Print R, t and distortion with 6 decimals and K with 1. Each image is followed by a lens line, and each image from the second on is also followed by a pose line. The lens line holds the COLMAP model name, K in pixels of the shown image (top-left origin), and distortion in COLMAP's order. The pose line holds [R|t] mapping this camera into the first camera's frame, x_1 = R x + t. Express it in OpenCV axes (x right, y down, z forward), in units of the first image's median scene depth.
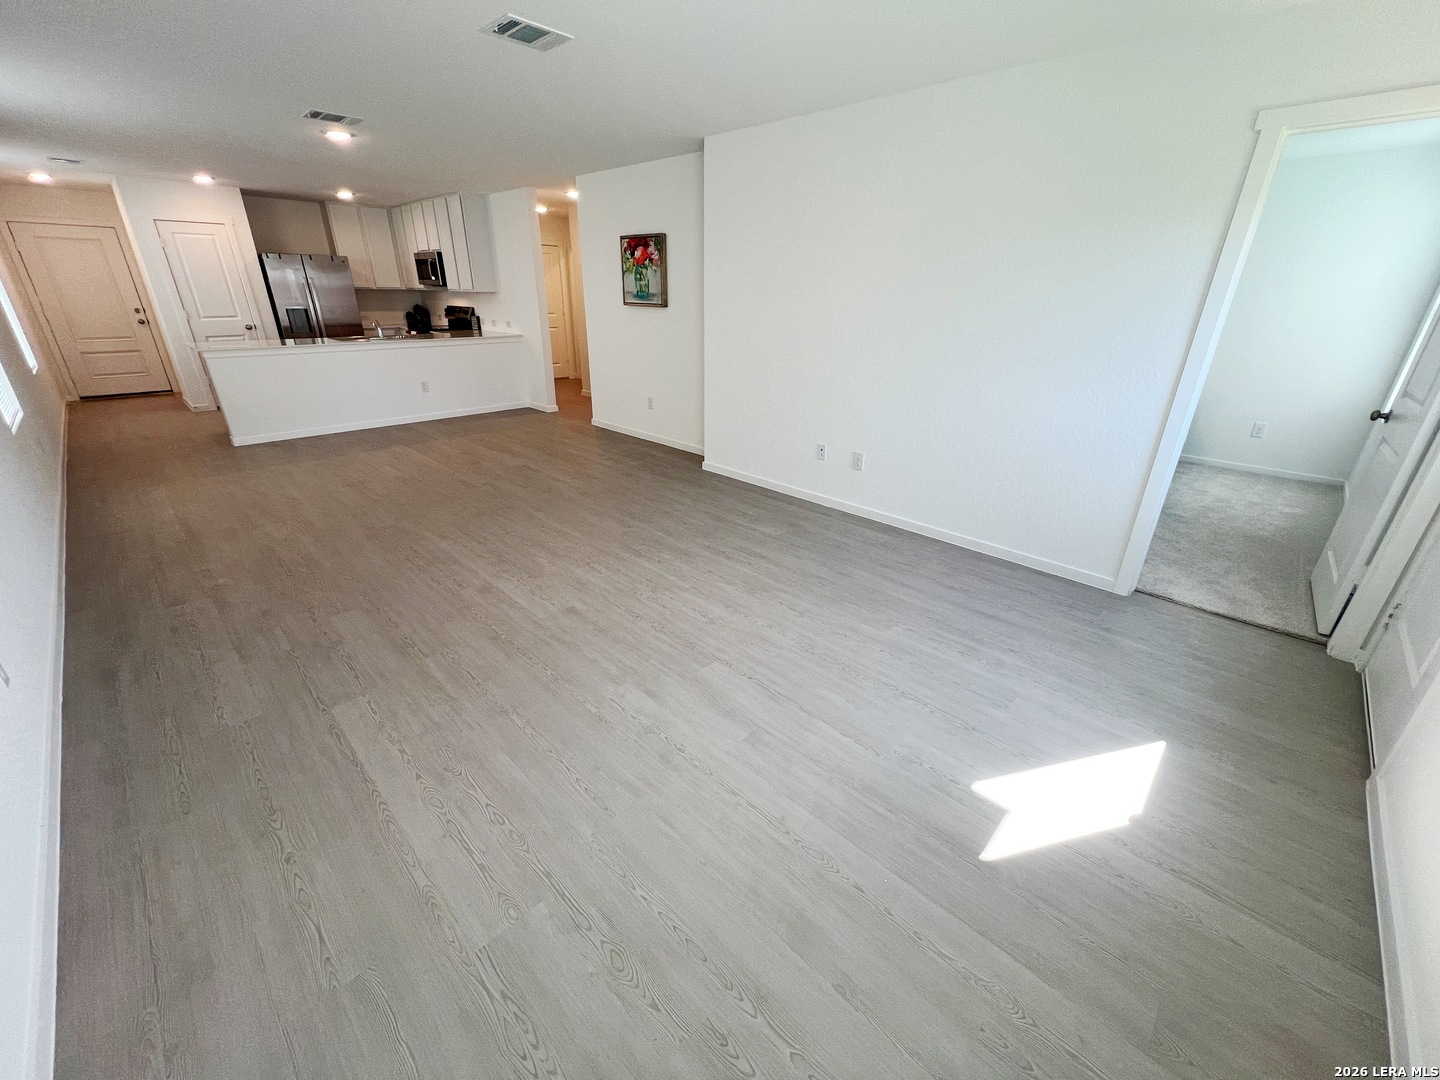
lens RADIAL K [[574.6, 0, 719.0], [0, 574.6, 539.3], [0, 0, 1]] dist [-0.001379, 0.000091]
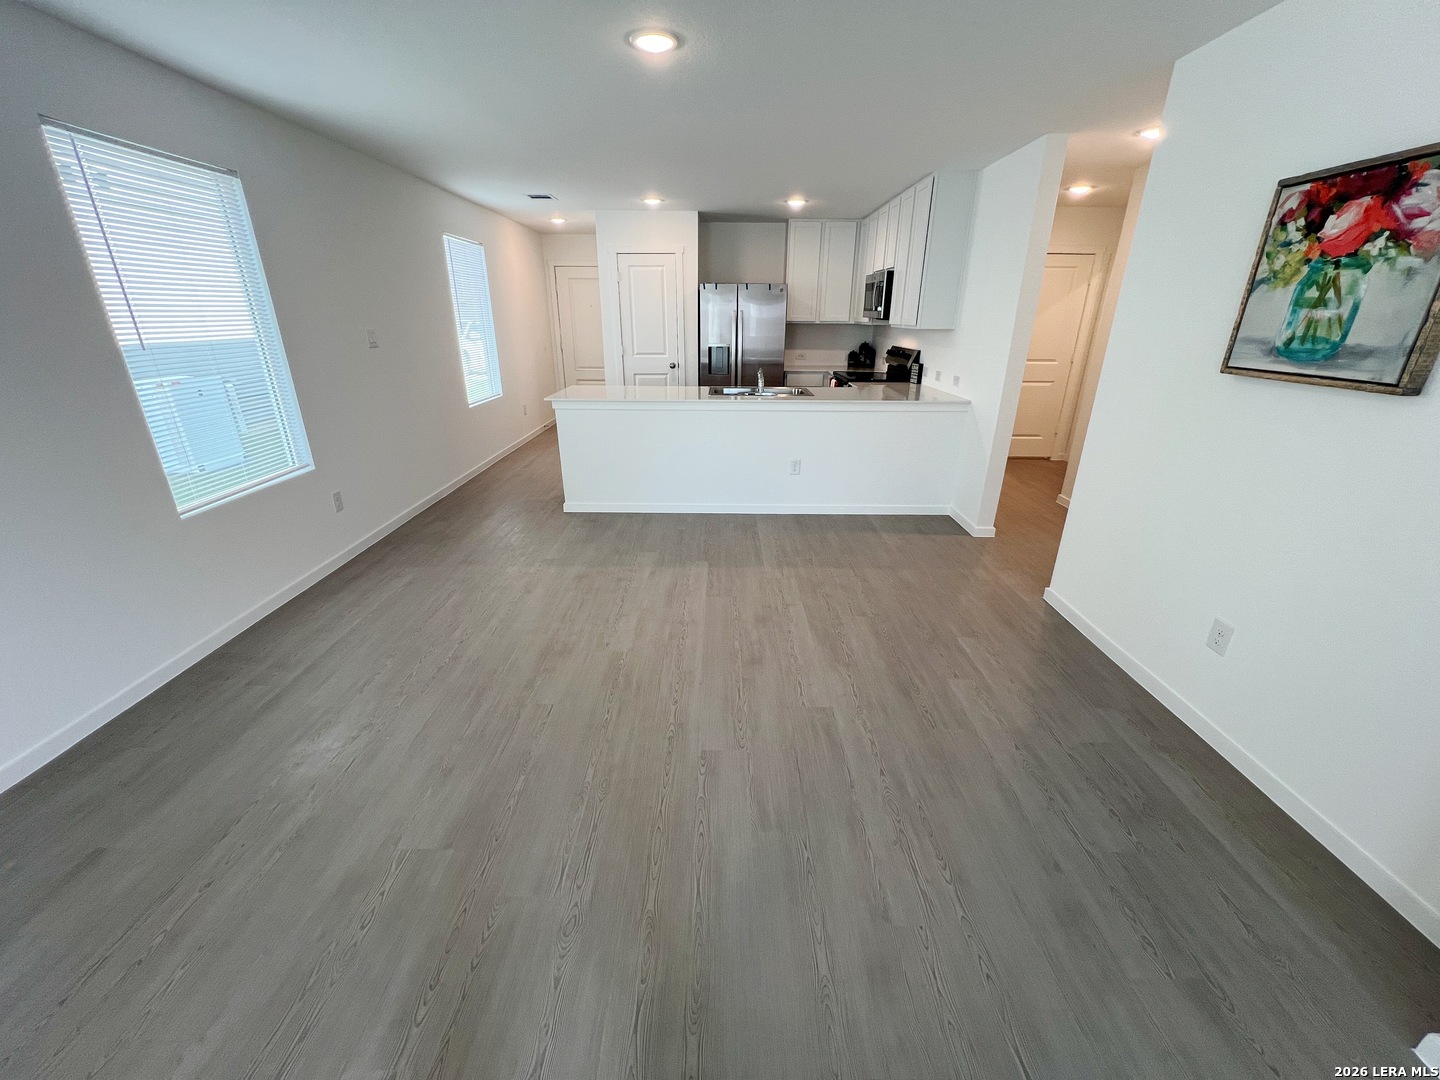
lens RADIAL K [[574.6, 0, 719.0], [0, 574.6, 539.3], [0, 0, 1]] dist [-0.001379, 0.000091]
pose [[0.694732, 0.253379, -0.673162, -0.120601], [-0.282811, 0.956745, 0.068247, -0.252629], [0.661336, 0.142964, 0.736339, 0.559994]]
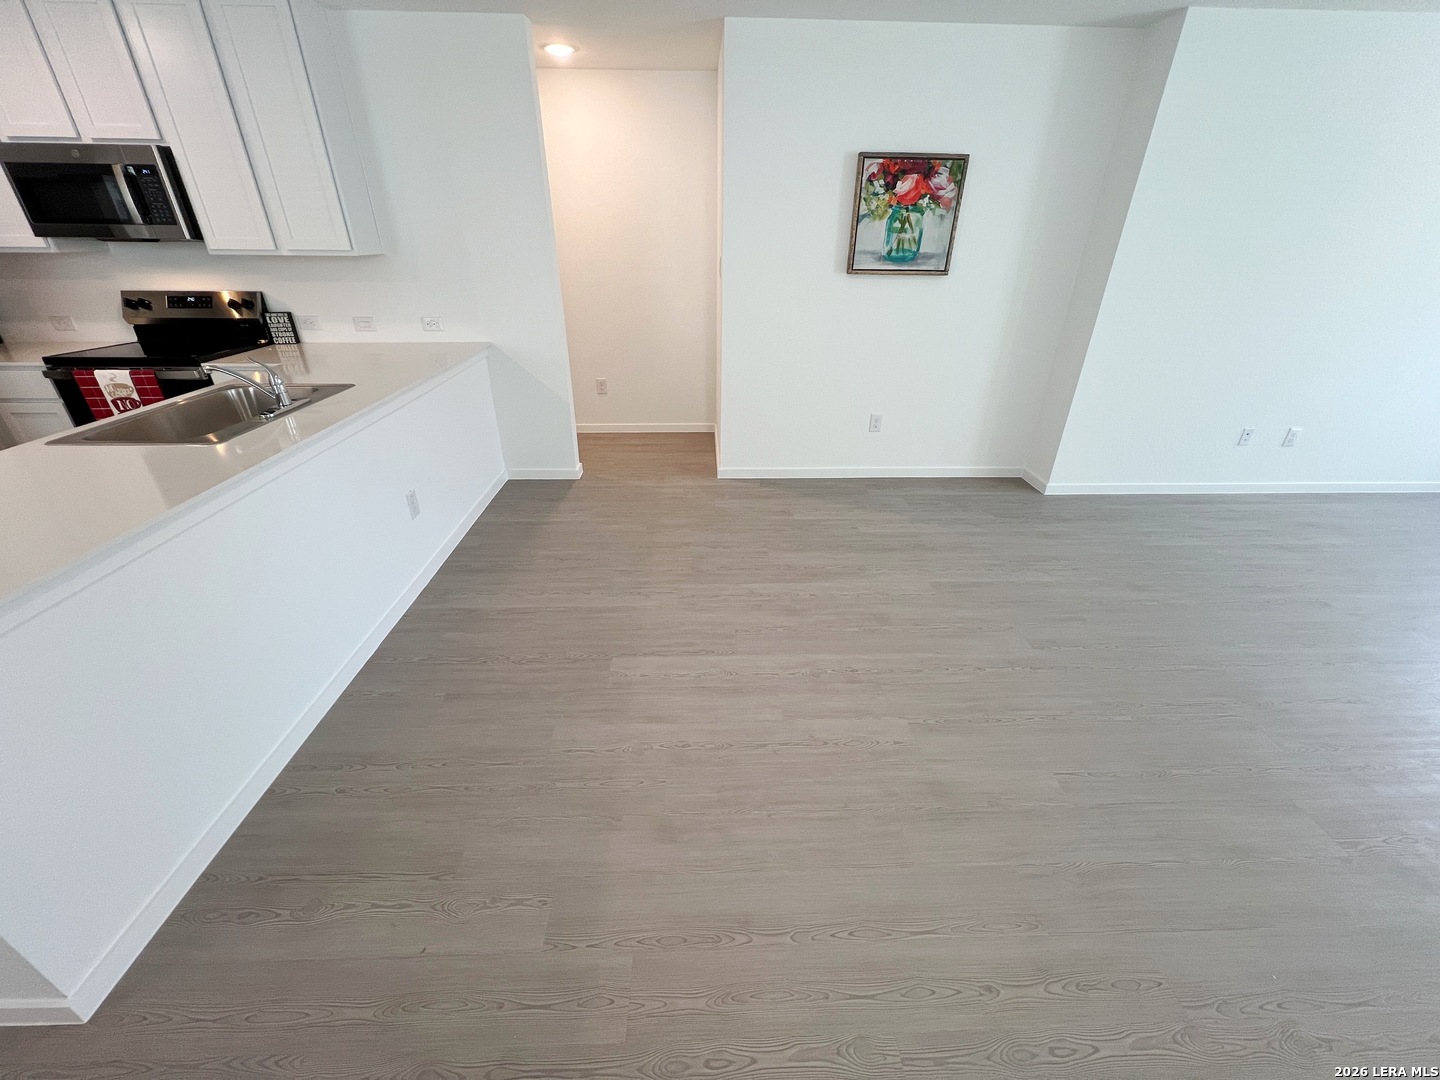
lens RADIAL K [[574.6, 0, 719.0], [0, 574.6, 539.3], [0, 0, 1]] dist [-0.001379, 0.000091]
pose [[0.692291, -0.344616, 0.634013, -0.776672], [0.288830, 0.937480, 0.194186, -0.319308], [-0.661295, 0.048688, 0.748545, 0.687520]]
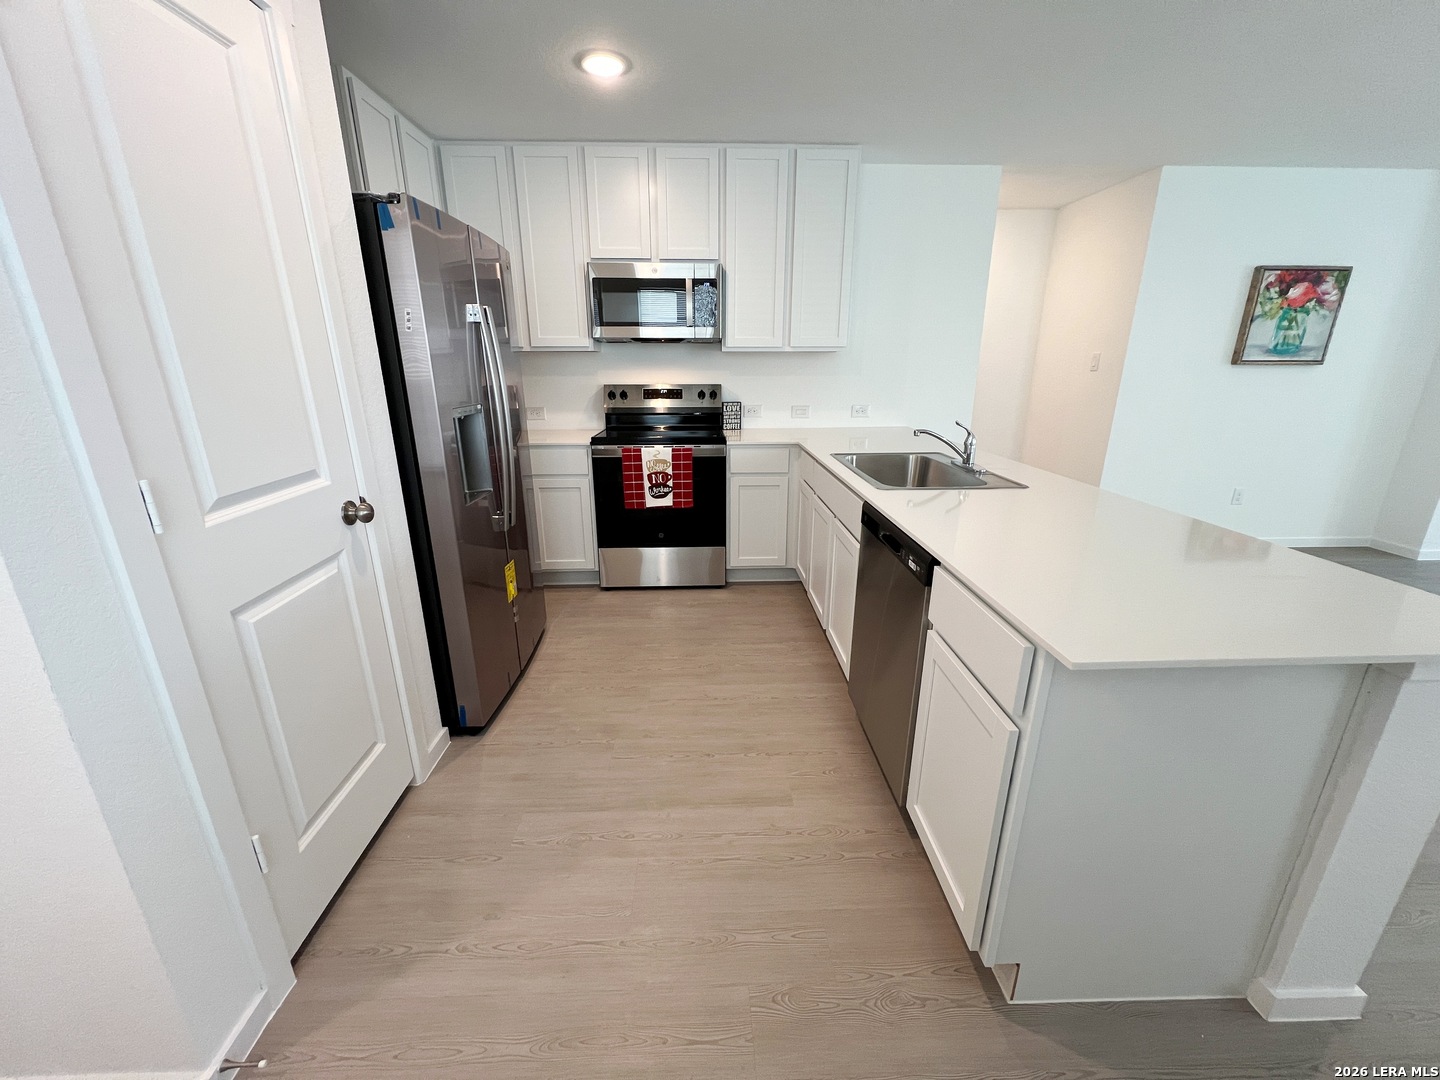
lens RADIAL K [[574.6, 0, 719.0], [0, 574.6, 539.3], [0, 0, 1]] dist [-0.001379, 0.000091]
pose [[0.690823, -0.230119, 0.685427, -1.160770], [0.299621, 0.953883, 0.018267, -0.428382], [-0.658021, 0.192749, 0.727913, 0.999904]]
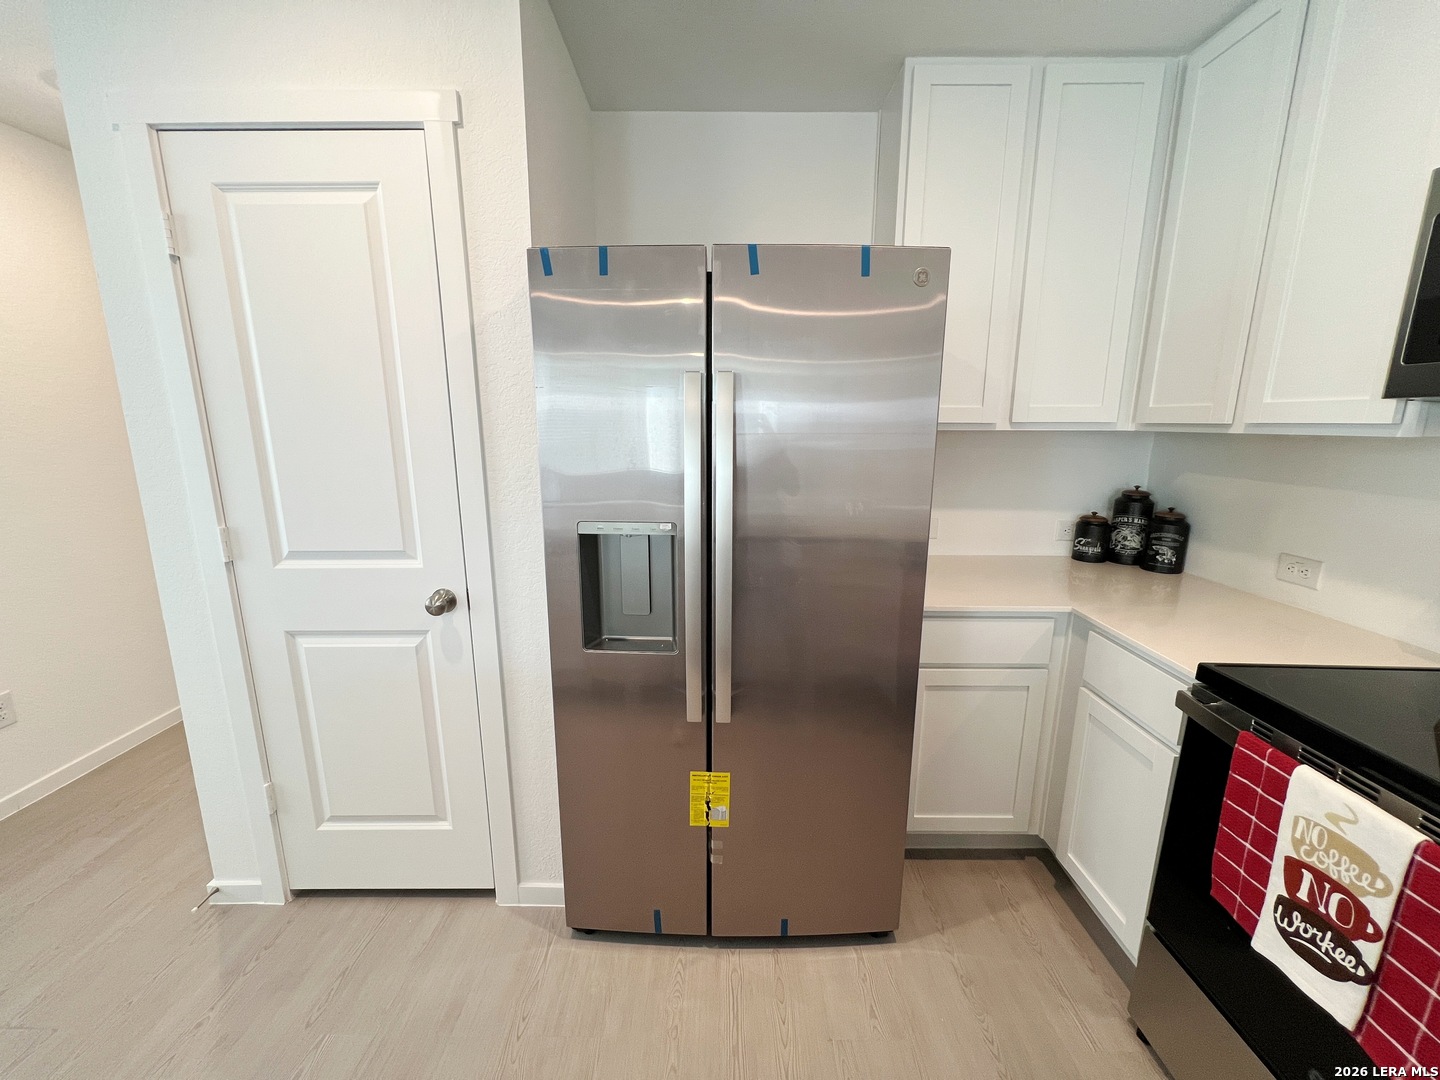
lens RADIAL K [[574.6, 0, 719.0], [0, 574.6, 539.3], [0, 0, 1]] dist [-0.001379, 0.000091]
pose [[0.693362, 0.131514, -0.708486, -0.794391], [-0.279760, 0.955210, -0.096475, -0.531142], [0.664066, 0.265098, 0.699099, 1.211285]]
